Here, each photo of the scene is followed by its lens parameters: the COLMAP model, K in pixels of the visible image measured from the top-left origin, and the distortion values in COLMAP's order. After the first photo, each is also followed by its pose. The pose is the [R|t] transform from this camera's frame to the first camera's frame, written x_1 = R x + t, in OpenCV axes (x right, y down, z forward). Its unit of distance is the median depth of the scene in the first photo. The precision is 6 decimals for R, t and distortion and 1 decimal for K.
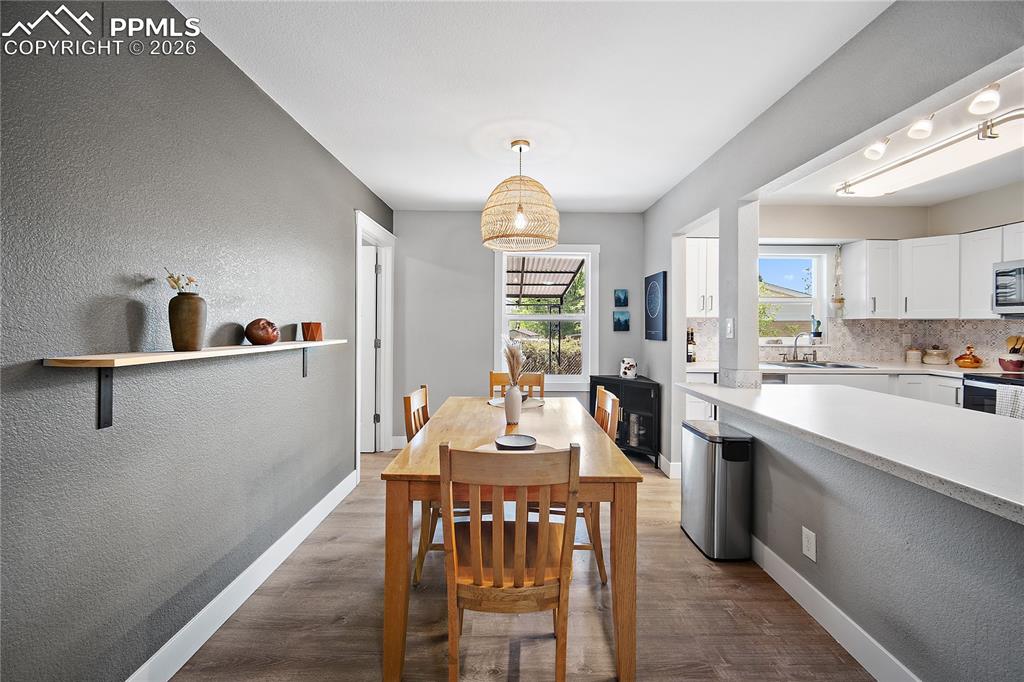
lens RADIAL K [[404.6, 0, 516.3], [0, 404.6, 323.3], [0, 0, 1]] dist [-0.005699, 0.001001]
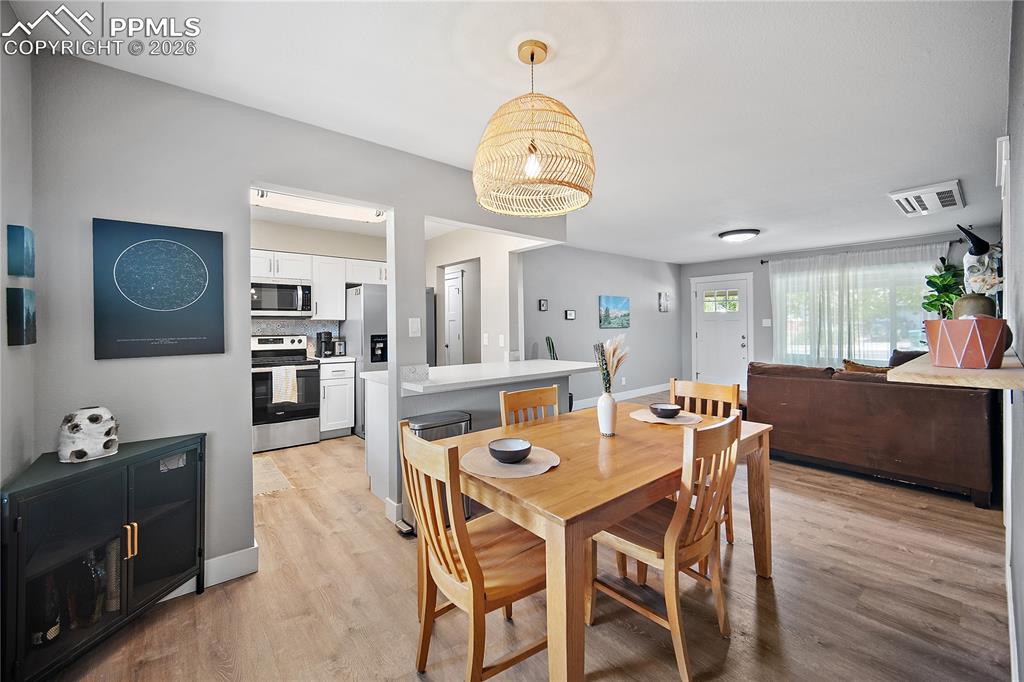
lens RADIAL K [[404.6, 0, 517.2], [0, 404.6, 321.7], [0, 0, 1]] dist [-0.005699, 0.001001]
pose [[-0.638622, 0.003066, 0.769515, -0.314561], [0.001450, 0.999995, -0.002781, -0.000051], [-0.769519, -0.000660, -0.638623, 0.955009]]
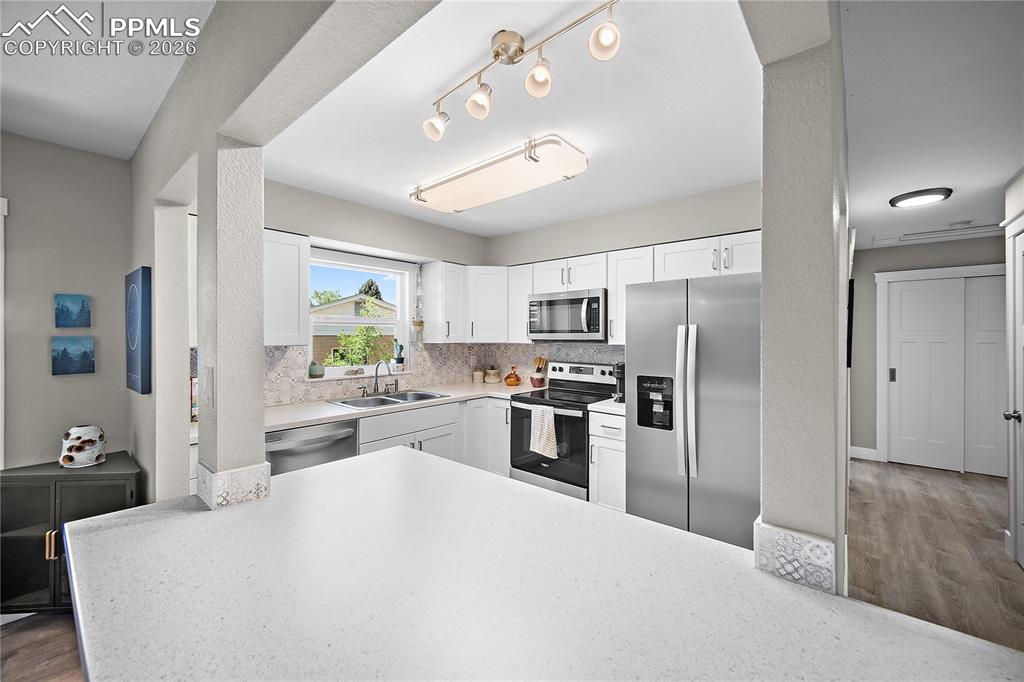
lens RADIAL K [[404.6, 0, 518.3], [0, 404.6, 334.0], [0, 0, 1]] dist [-0.005699, 0.001001]
pose [[0.644923, -0.002297, 0.764244, 0.251747], [0.001742, 0.999997, 0.001536, -0.034784], [-0.764245, 0.000341, 0.644925, 0.242189]]
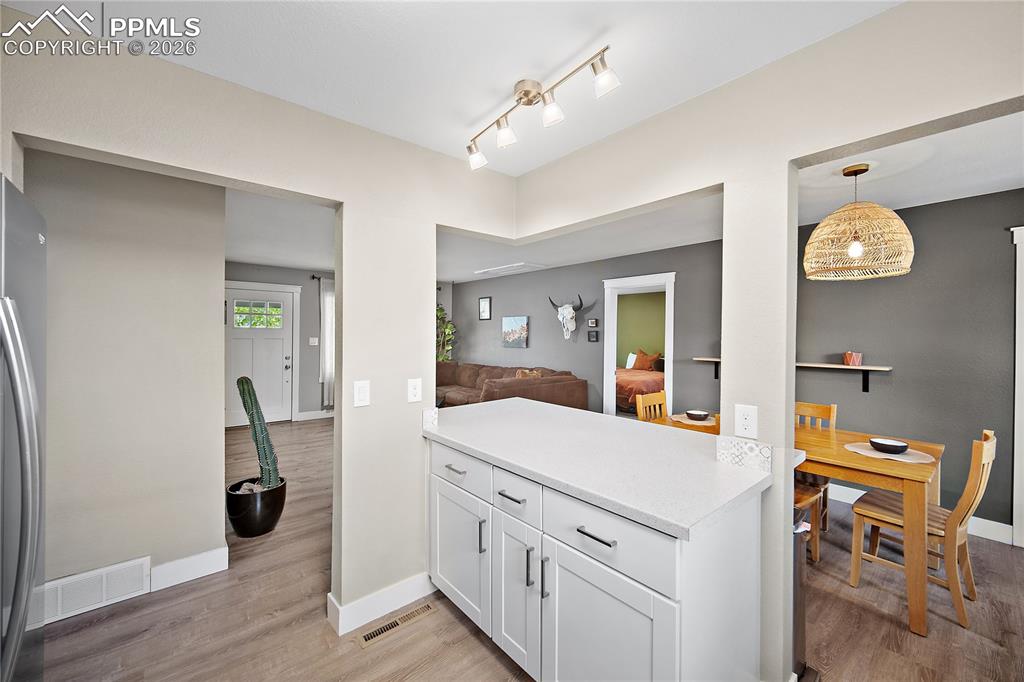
lens RADIAL K [[404.6, 0, 509.6], [0, 404.6, 334.8], [0, 0, 1]] dist [-0.005699, 0.001001]
pose [[-0.770305, -0.011487, -0.637573, 0.815223], [-0.010797, 0.999929, -0.004971, -0.027187], [0.637585, 0.003055, -0.770374, 0.808787]]
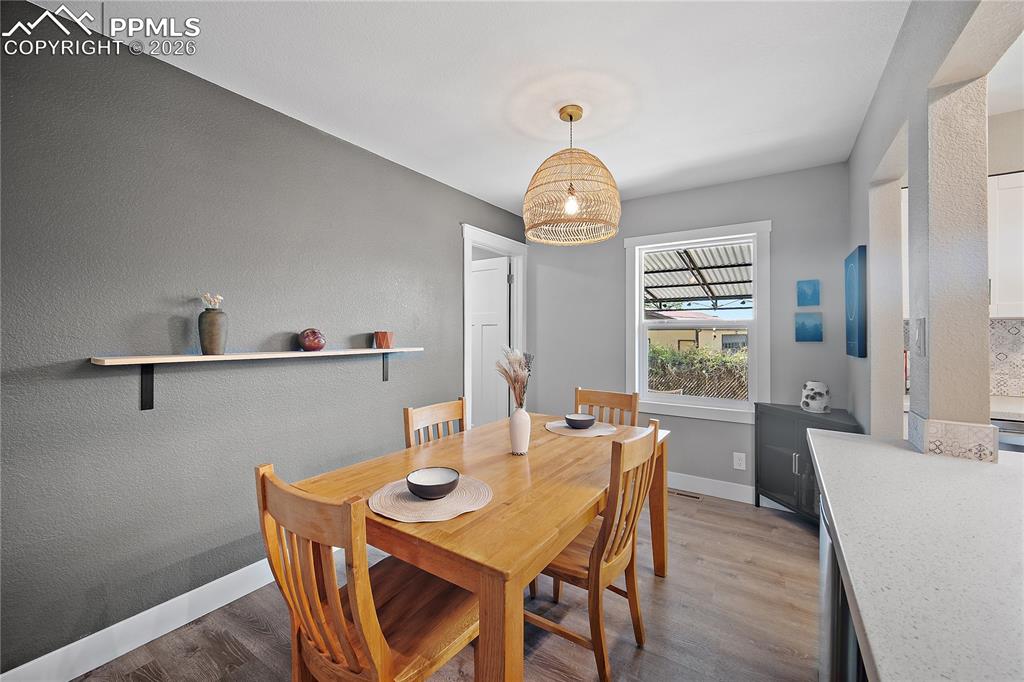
lens RADIAL K [[404.6, 0, 517.5], [0, 404.6, 332.1], [0, 0, 1]] dist [-0.005699, 0.001001]
pose [[0.834148, -0.006372, -0.551504, 0.243657], [0.005858, 0.999979, -0.002693, 0.002517], [0.551510, -0.000985, 0.834168, 0.174363]]
